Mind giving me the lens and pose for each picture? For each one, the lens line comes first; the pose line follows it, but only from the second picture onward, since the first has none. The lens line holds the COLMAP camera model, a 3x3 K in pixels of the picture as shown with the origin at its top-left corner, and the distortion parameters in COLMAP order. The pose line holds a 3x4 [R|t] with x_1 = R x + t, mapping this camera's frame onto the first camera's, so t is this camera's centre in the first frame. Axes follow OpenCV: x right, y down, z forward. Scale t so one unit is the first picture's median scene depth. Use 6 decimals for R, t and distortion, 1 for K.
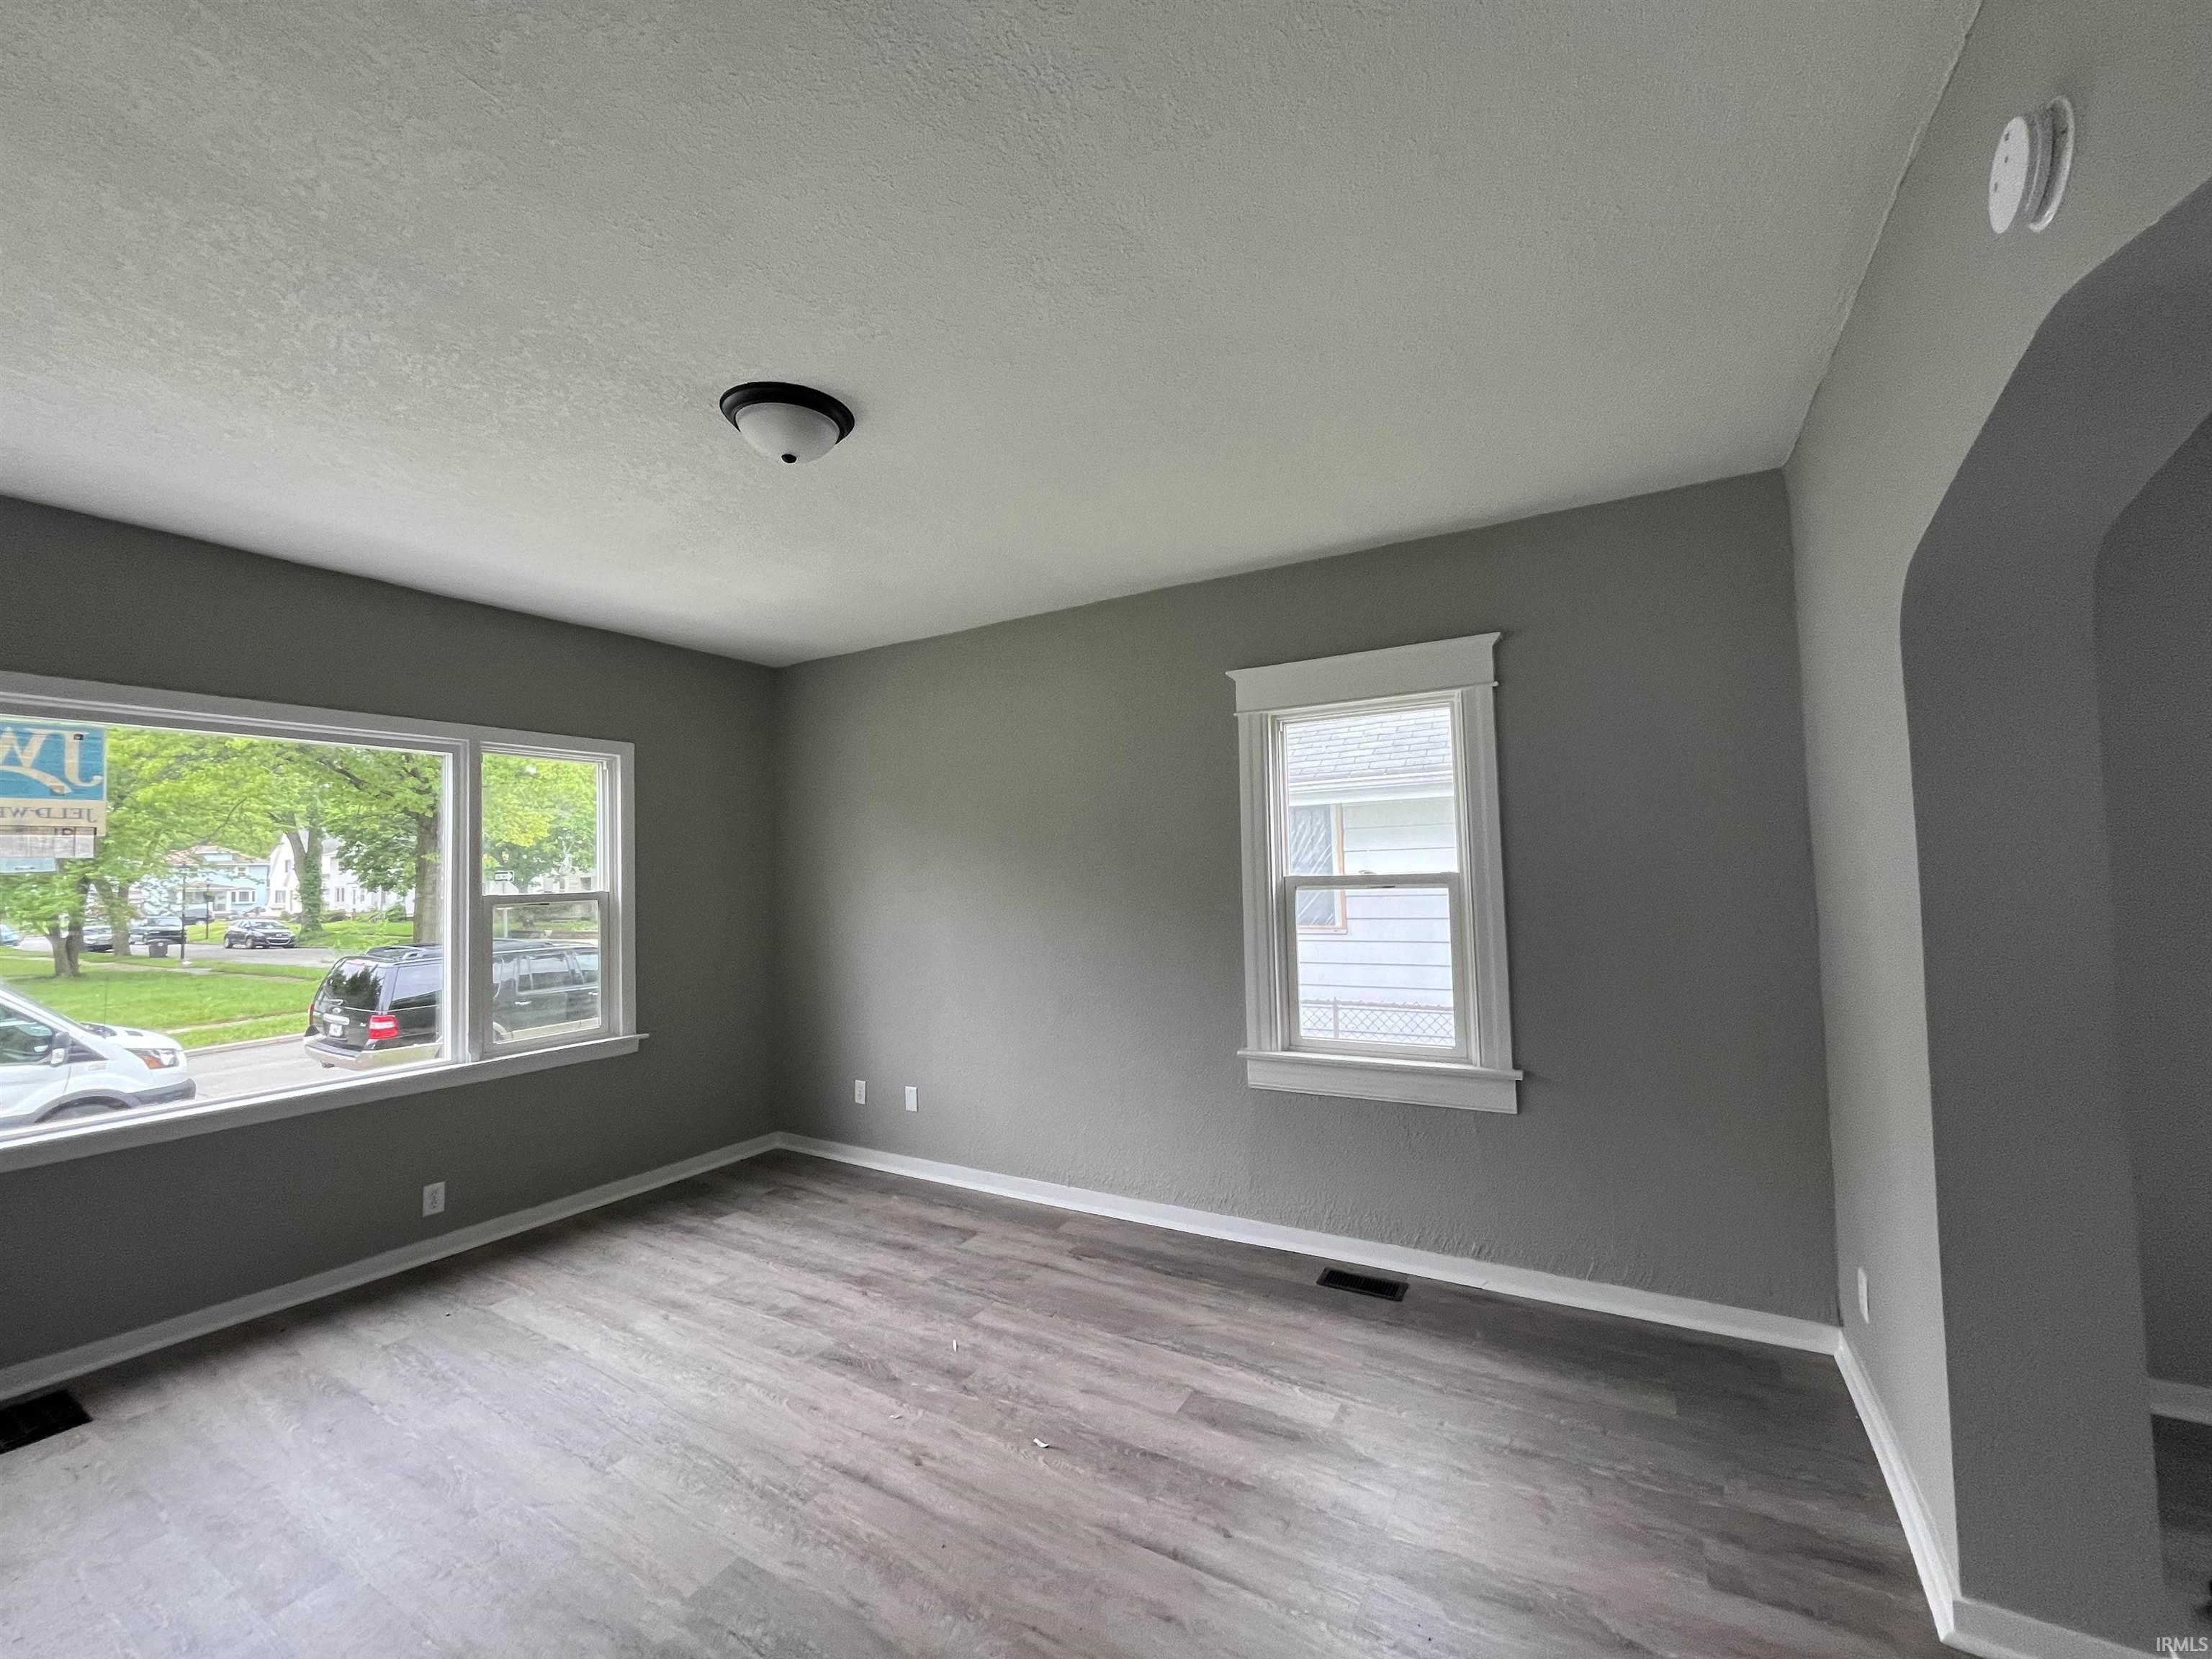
lens RADIAL K [[896.7, 0, 1106.0], [0, 896.7, 829.5], [0, 0, 1]] dist [-0.000194, 0.000081]
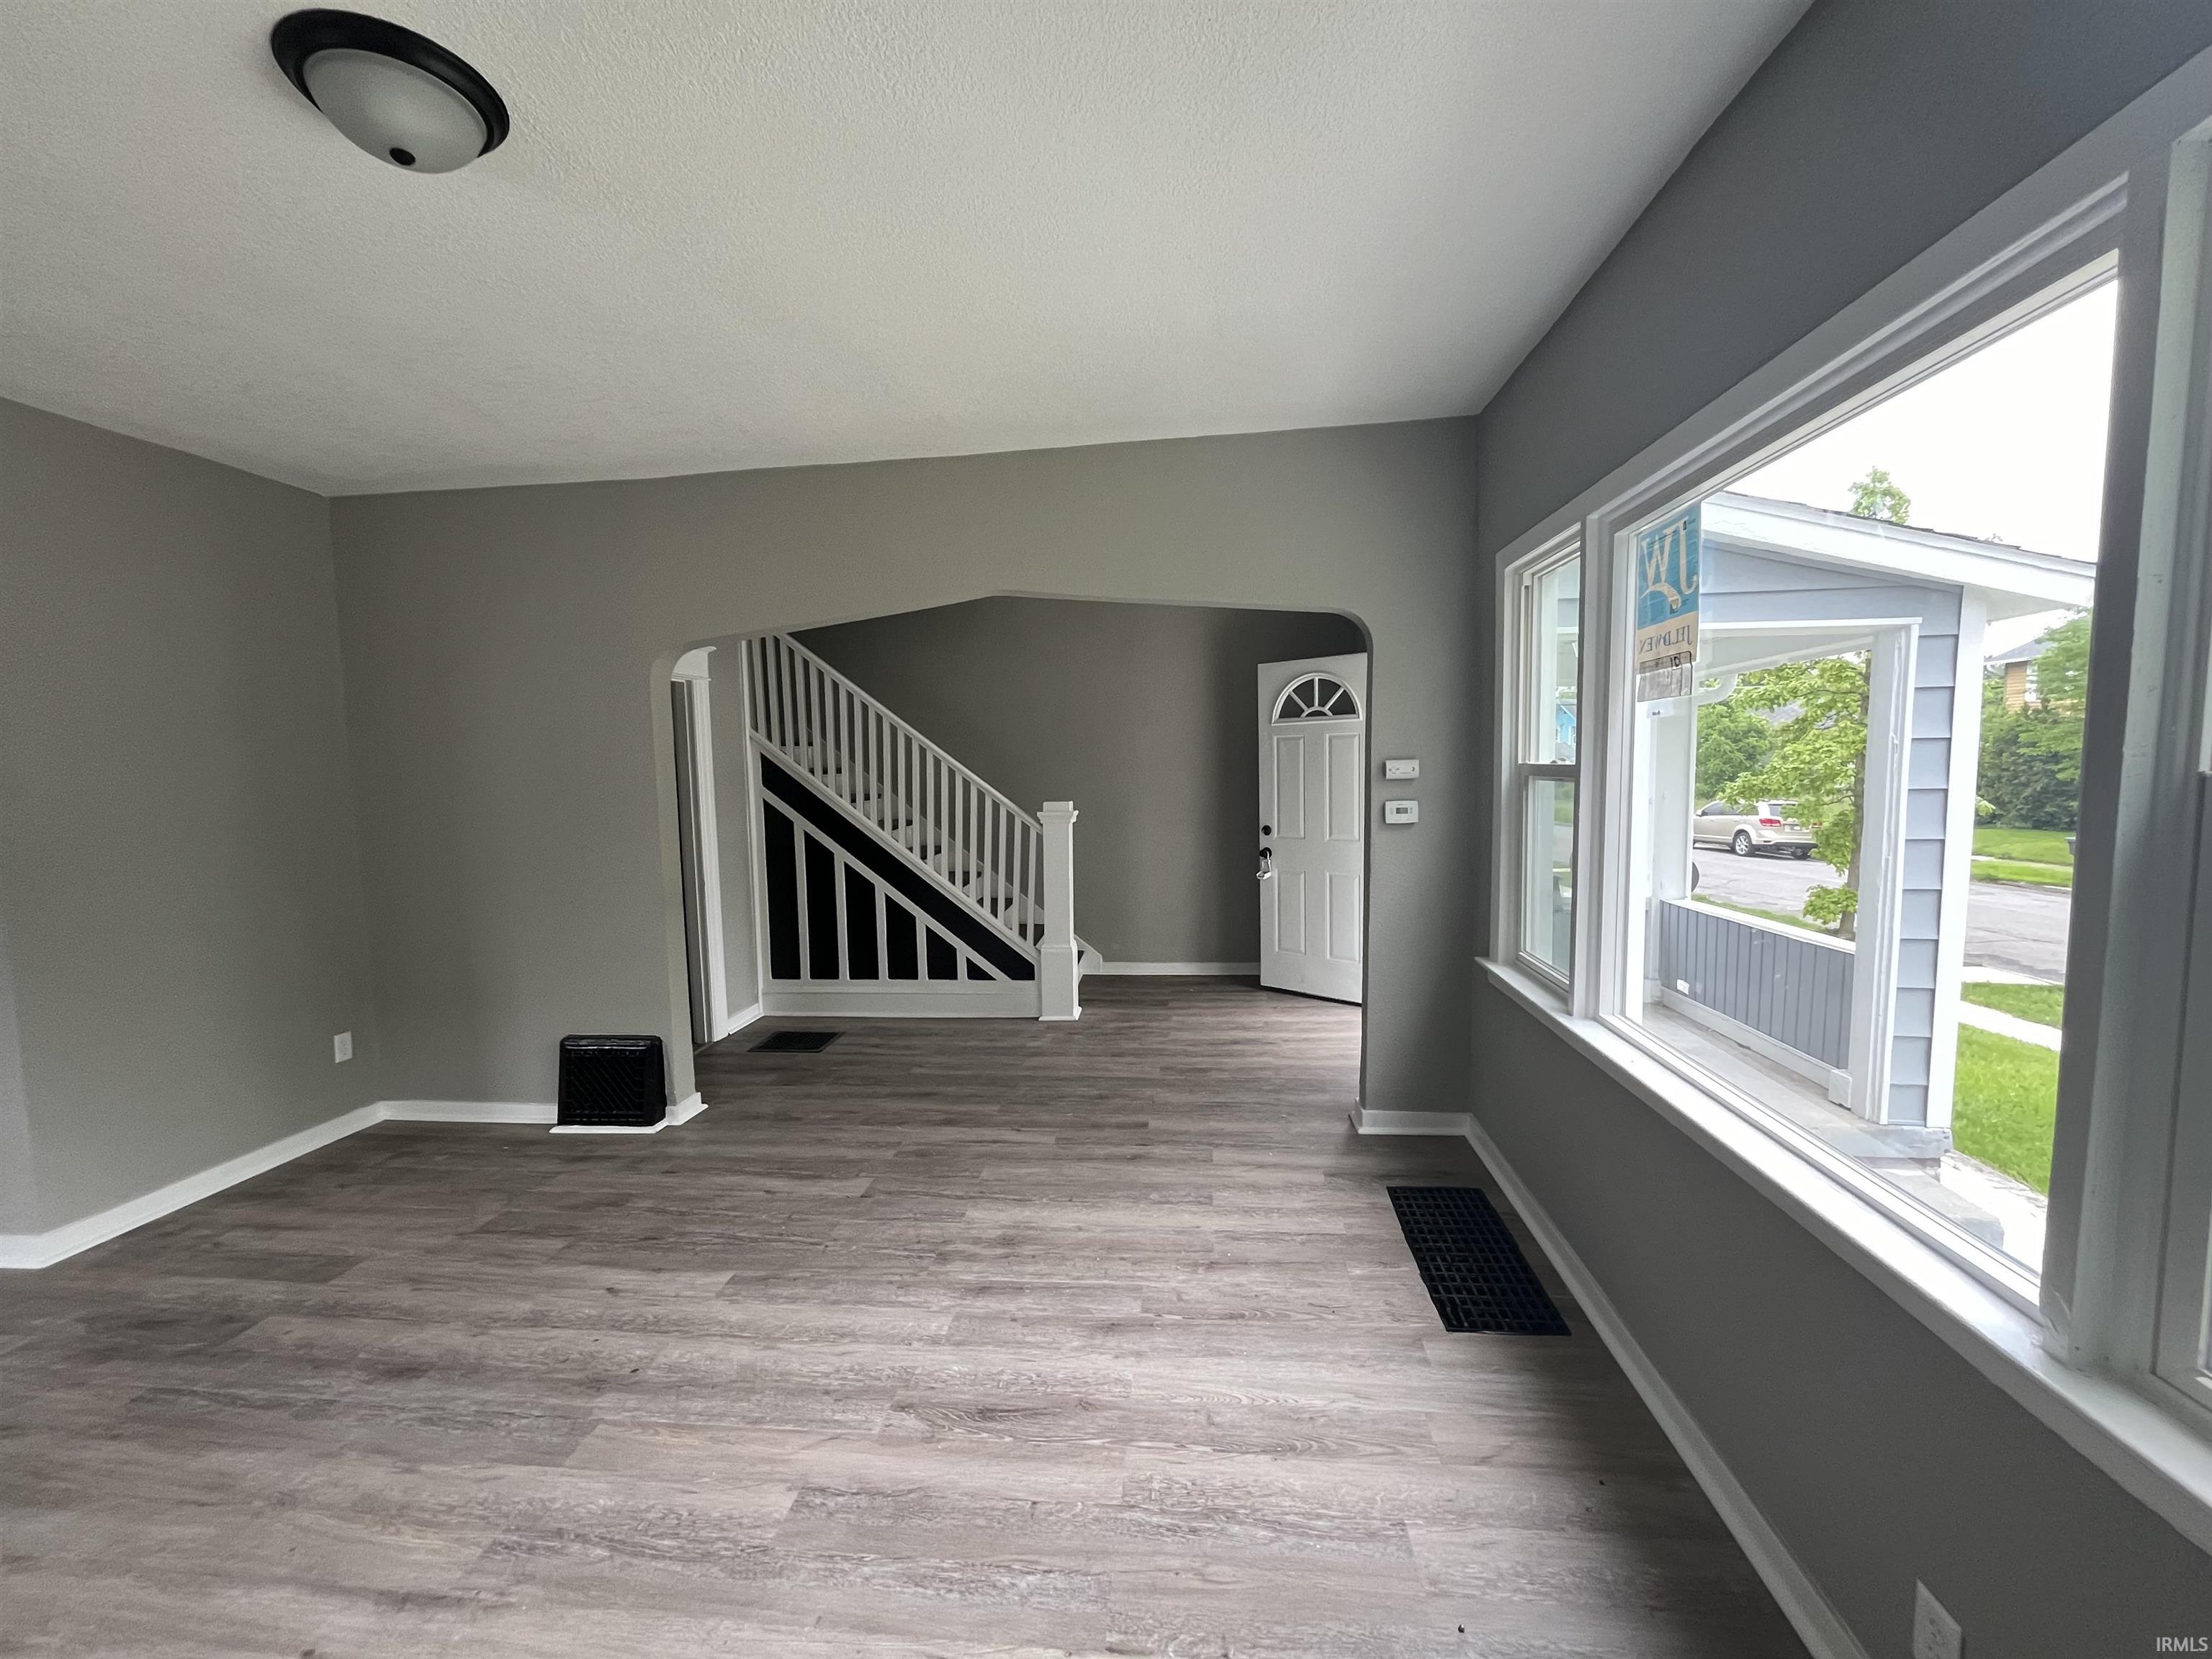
lens RADIAL K [[896.7, 0, 1106.0], [0, 896.7, 829.5], [0, 0, 1]] dist [-0.000194, 0.000081]
pose [[-0.913711, 0.077562, -0.398893, -0.565829], [0.066424, 0.996920, 0.041694, 0.107269], [0.400898, 0.011601, -0.916049, 1.951833]]
